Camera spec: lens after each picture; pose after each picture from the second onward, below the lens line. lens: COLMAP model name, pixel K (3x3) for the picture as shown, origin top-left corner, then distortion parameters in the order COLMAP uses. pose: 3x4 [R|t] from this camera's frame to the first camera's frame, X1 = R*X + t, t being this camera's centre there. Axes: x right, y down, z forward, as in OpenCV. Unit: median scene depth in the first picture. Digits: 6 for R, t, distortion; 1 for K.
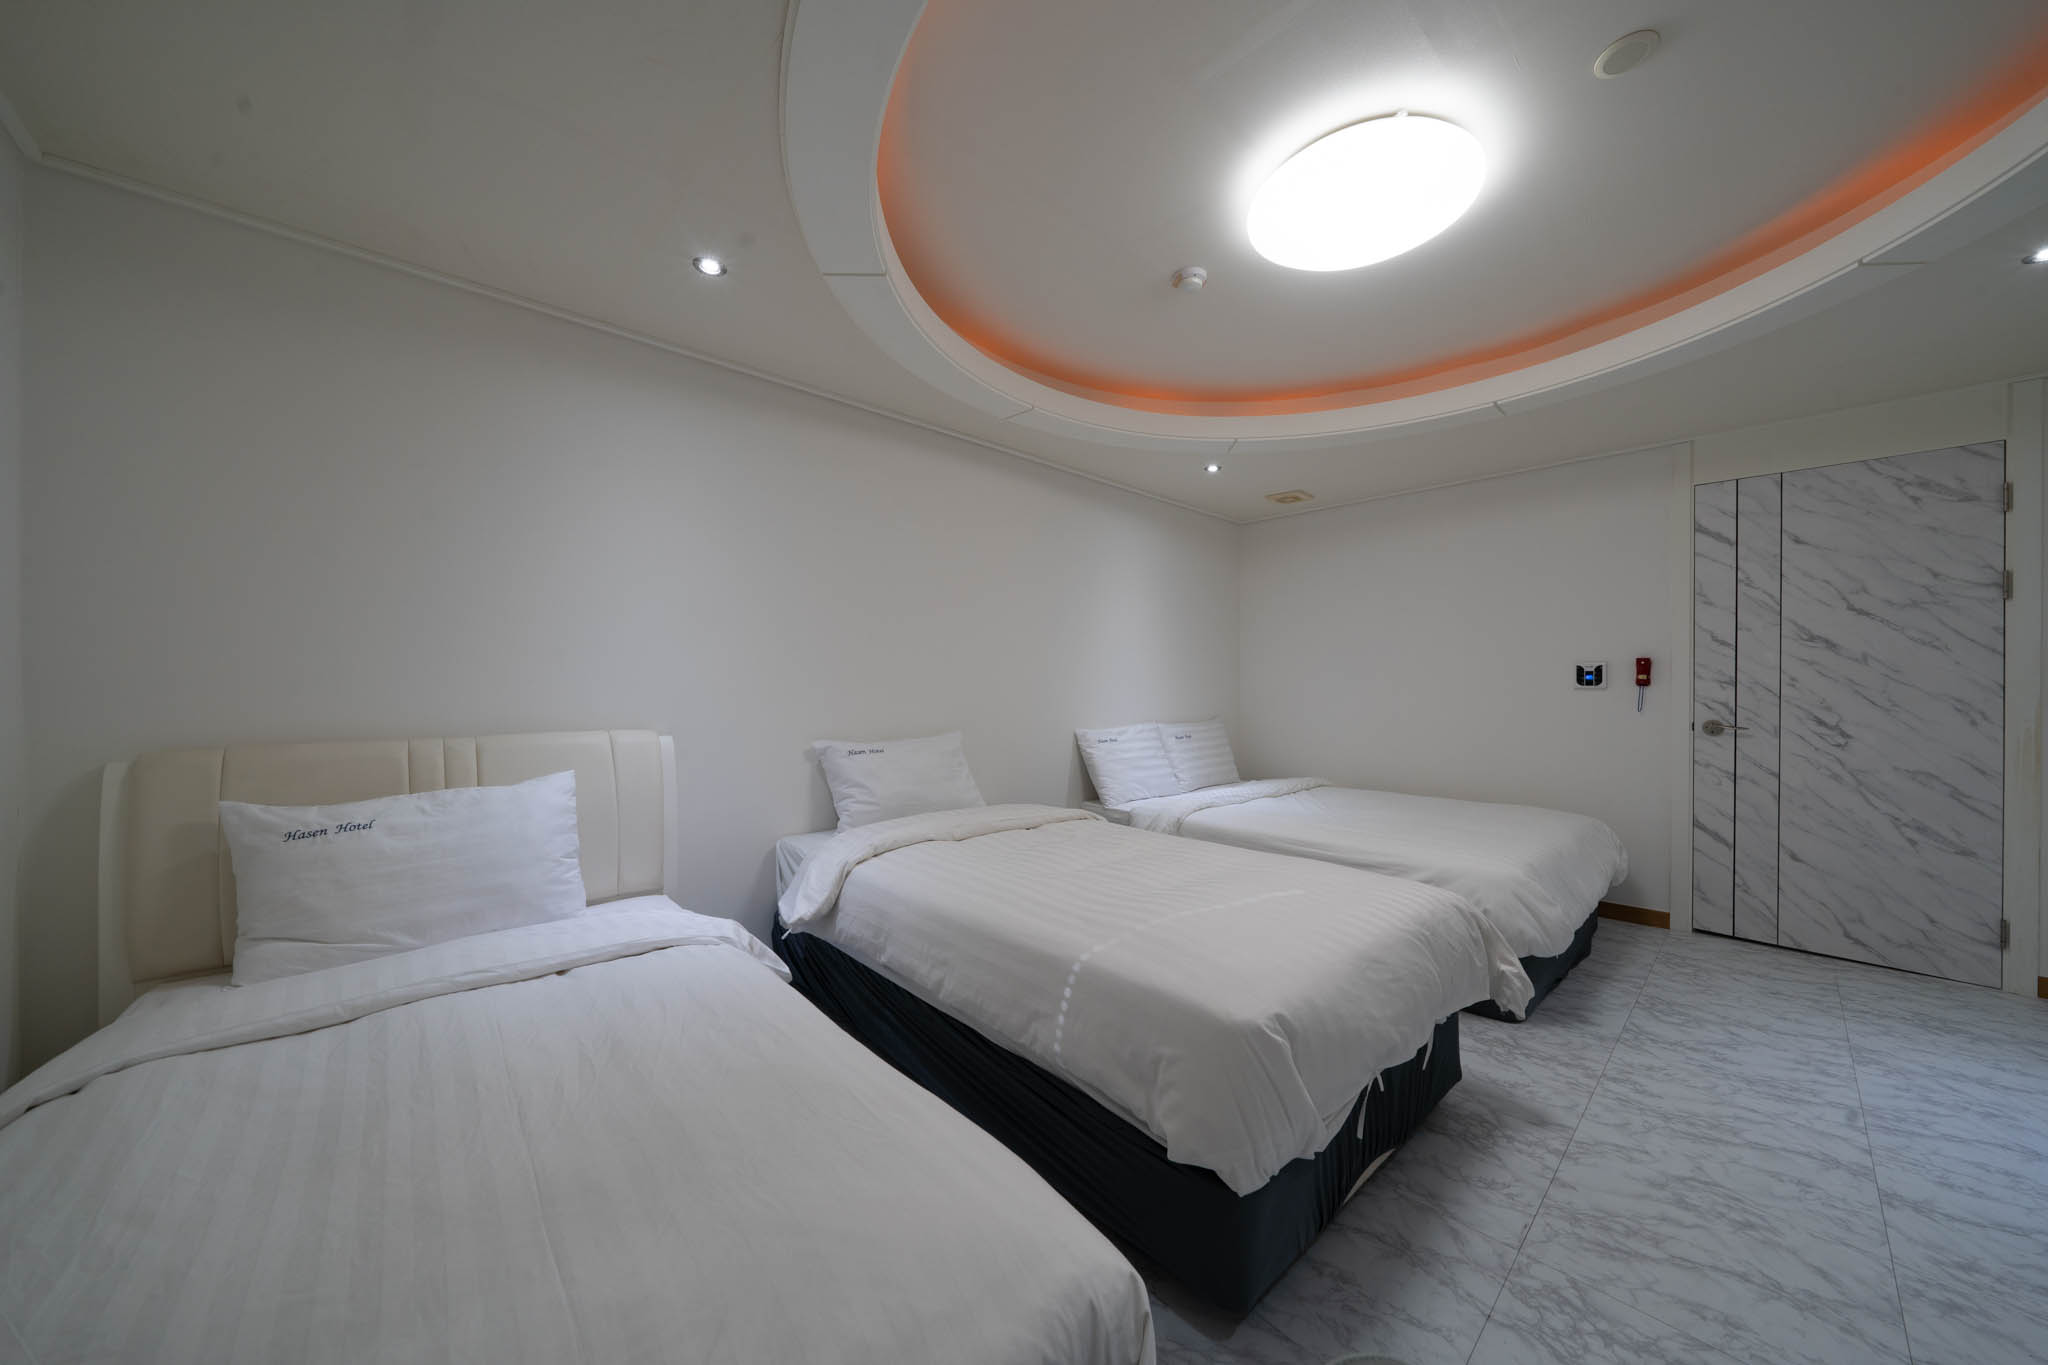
lens RADIAL K [[696.7, 0, 1027.1], [0, 696.7, 686.0], [0, 0, 1]] dist [-0.002761, 0.000175]
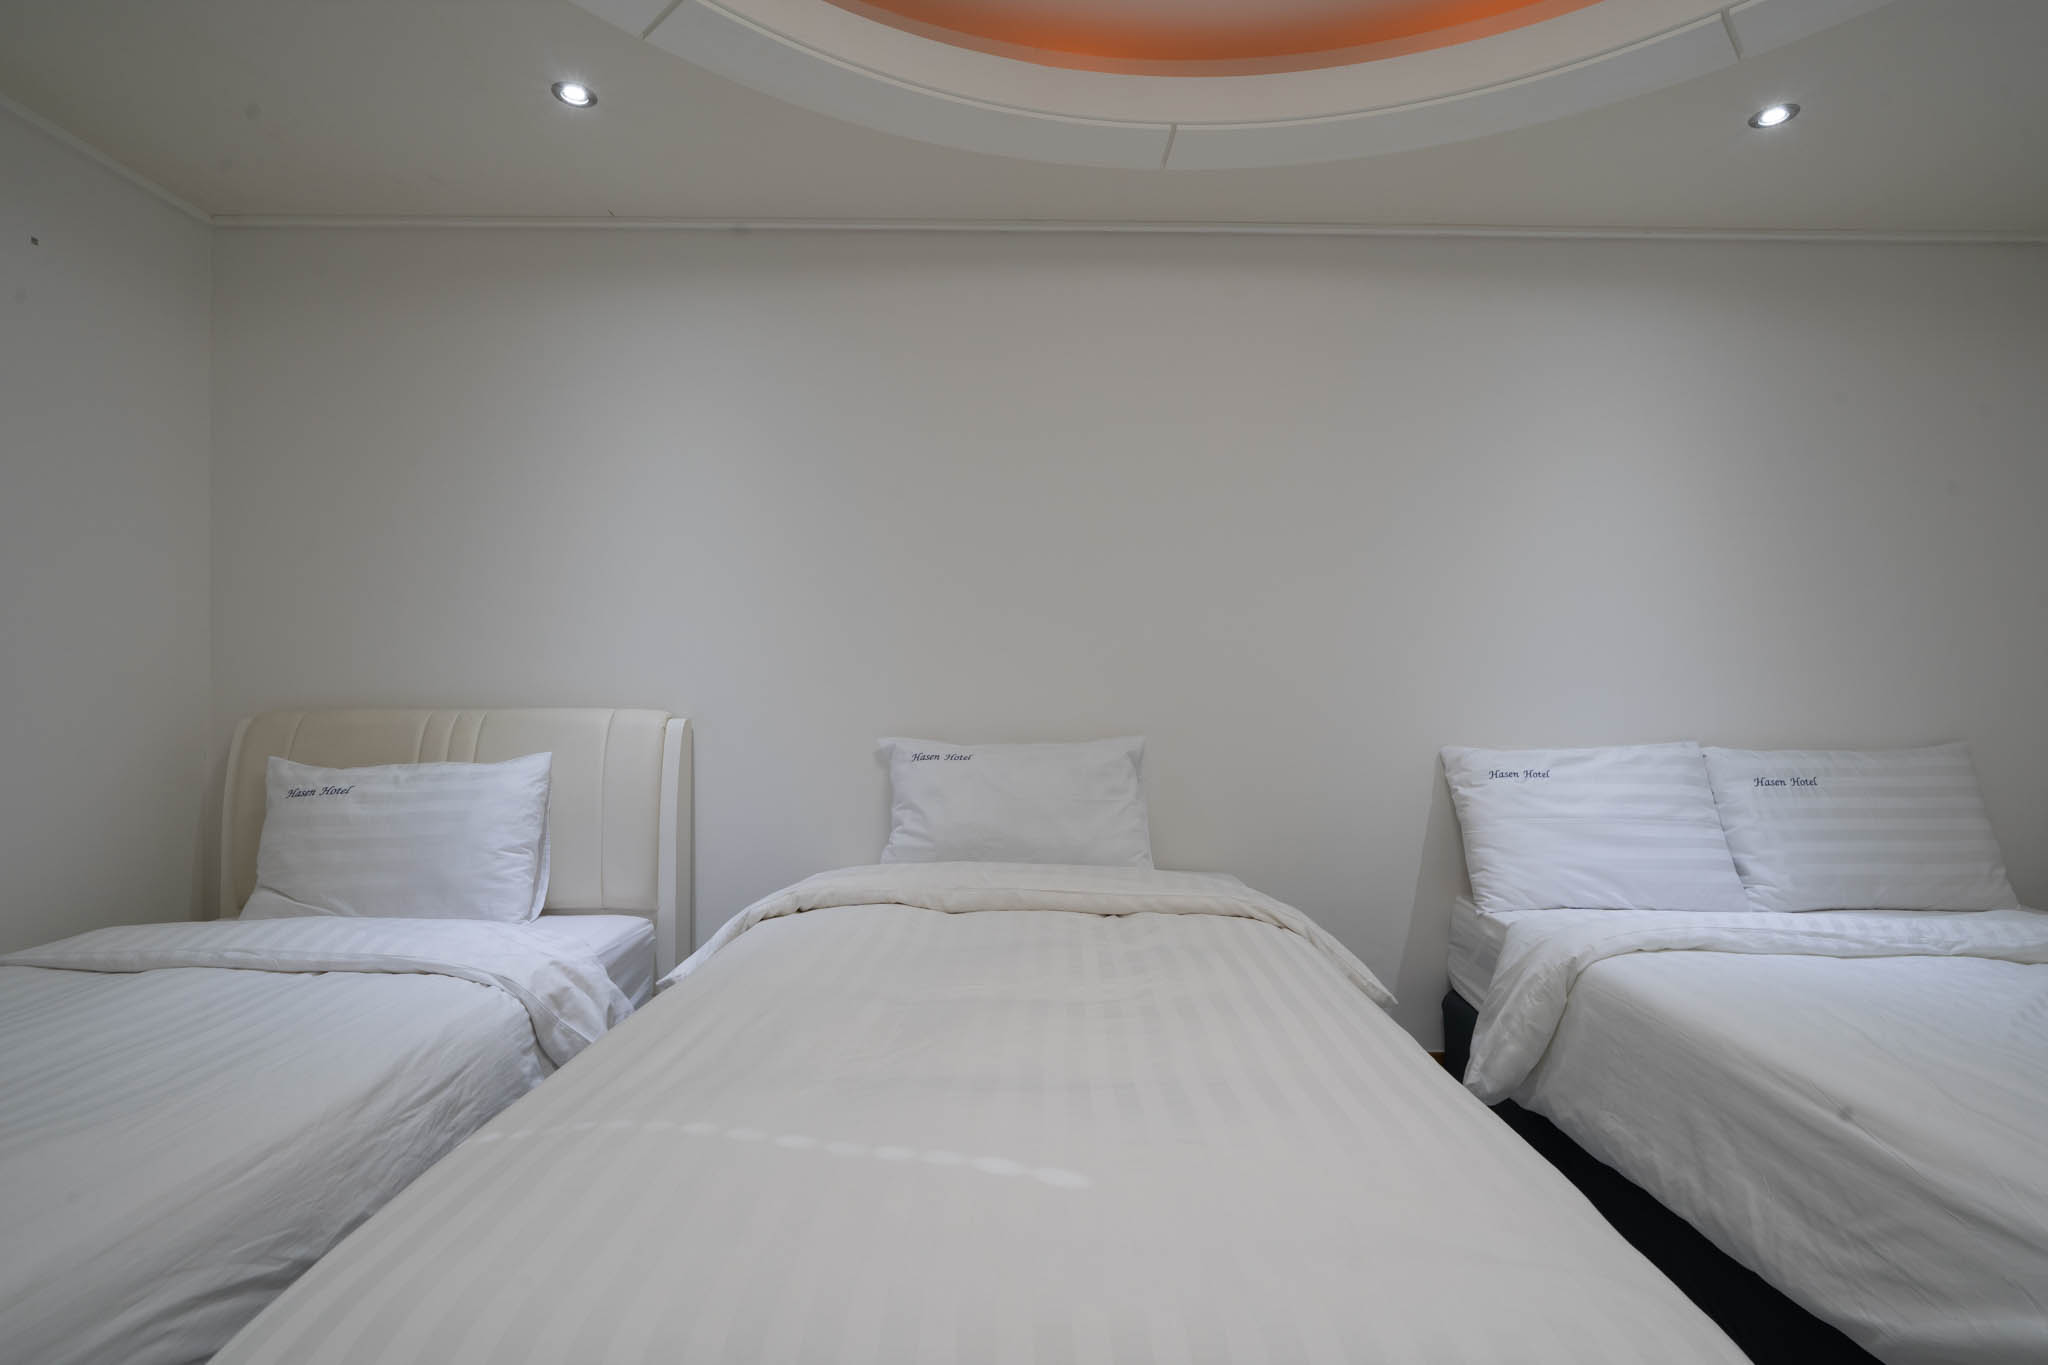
lens RADIAL K [[967.5, 0, 1024.0], [0, 967.5, 682.5], [0, 0, 1]] dist [0.007364, 0.000518]
pose [[0.737672, 0.002514, -0.675154, 0.626512], [-0.005939, 0.999979, -0.002765, 0.038559], [0.675133, 0.006049, 0.737671, 0.555551]]
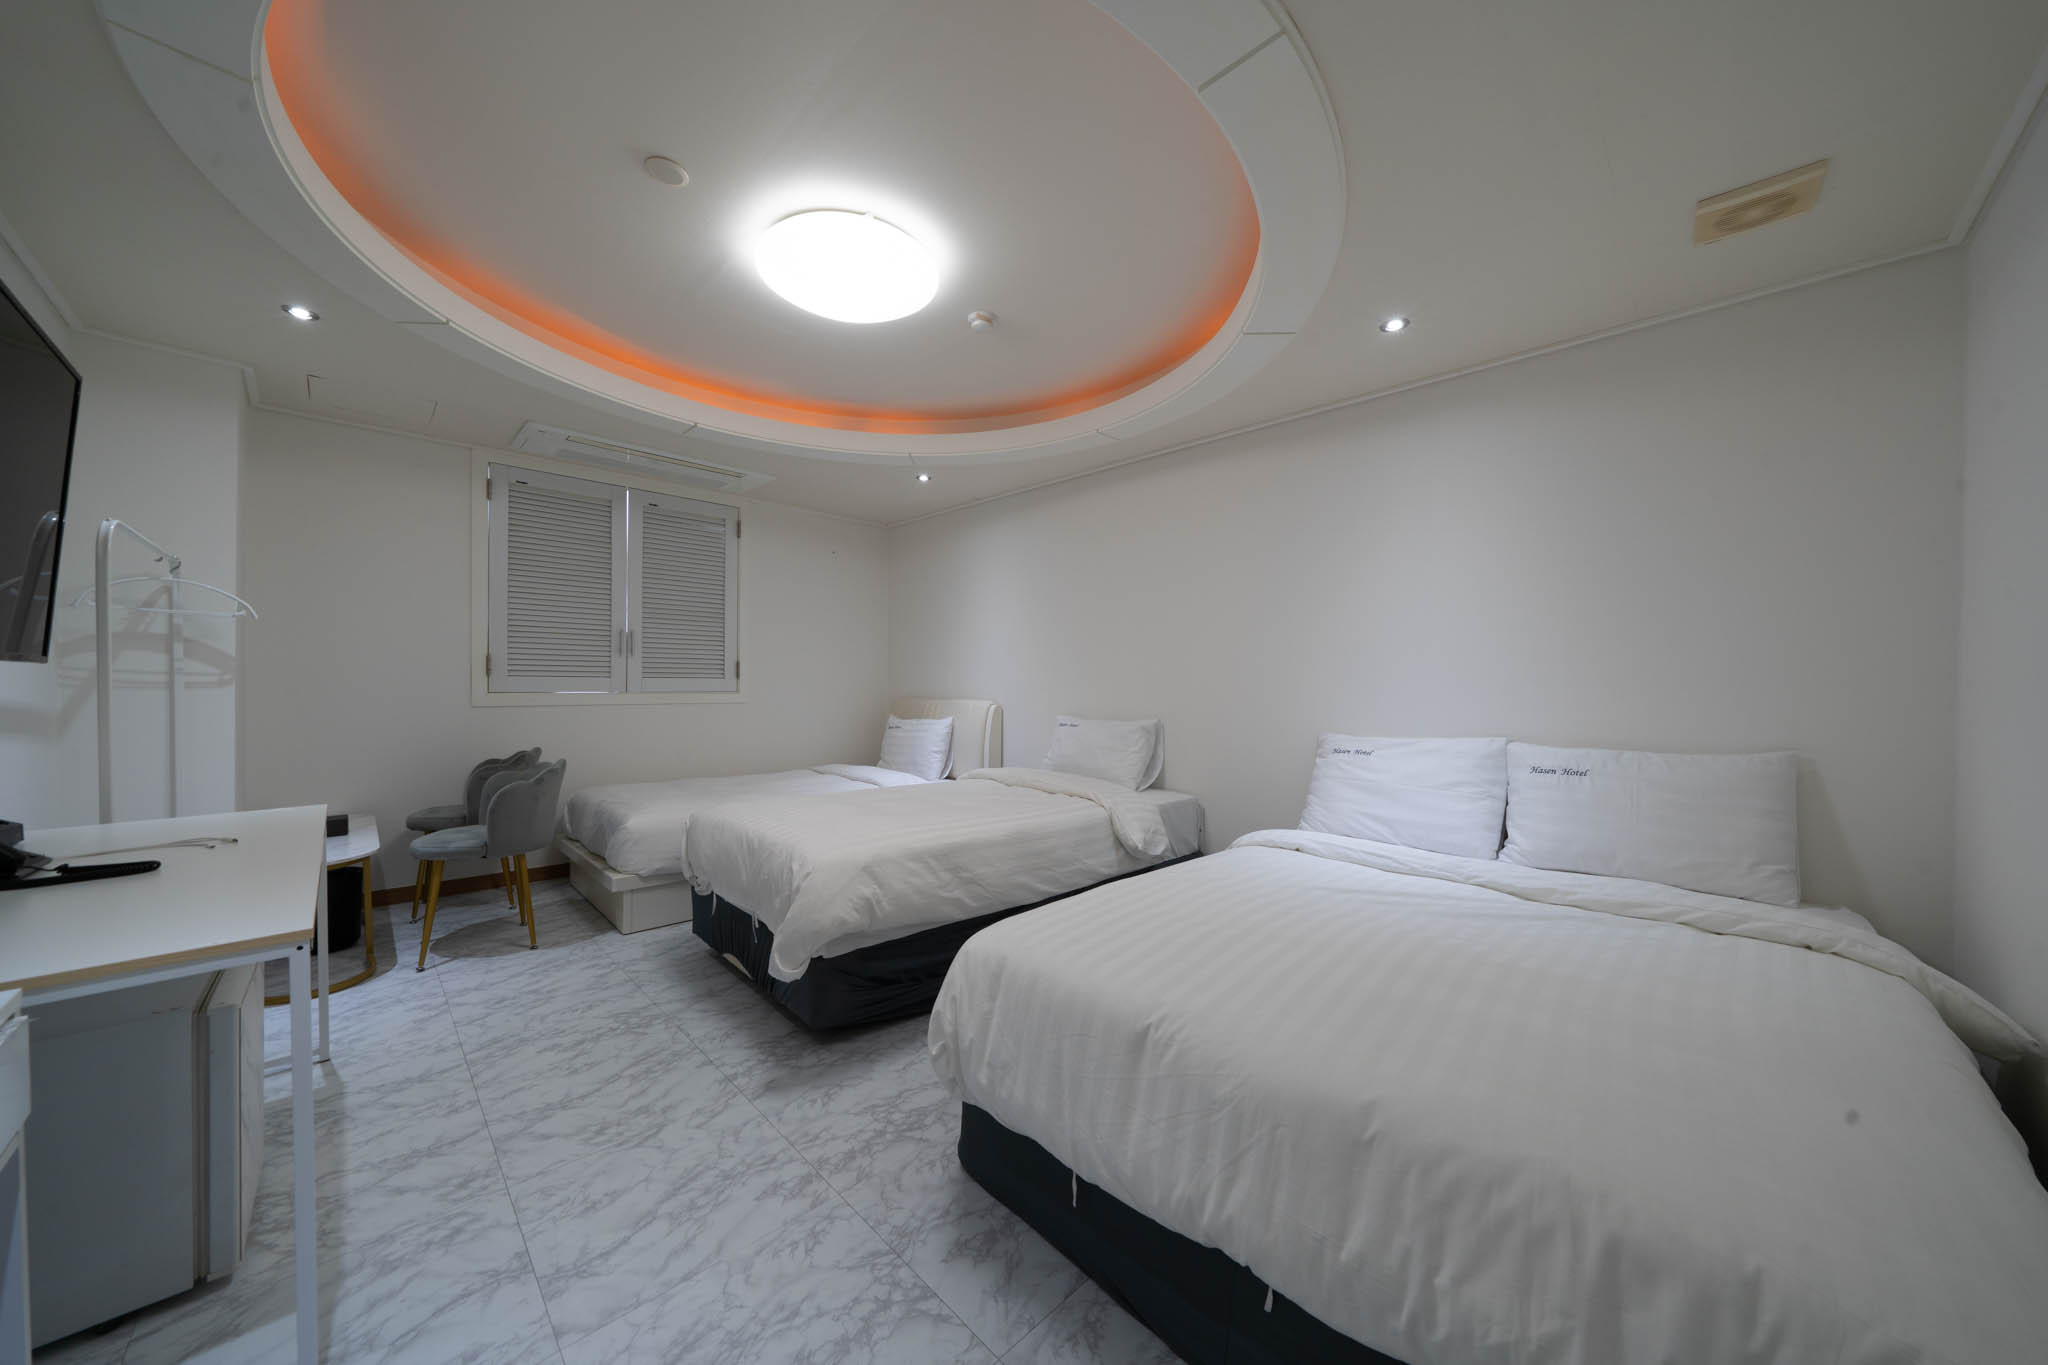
lens RADIAL K [[696.7, 0, 1027.1], [0, 696.7, 686.0], [0, 0, 1]] dist [-0.002761, 0.000175]
pose [[0.033520, 0.002046, -0.999436, 1.675519], [-0.008103, 0.999966, 0.001776, 0.020275], [0.999405, 0.008039, 0.033535, 1.256207]]
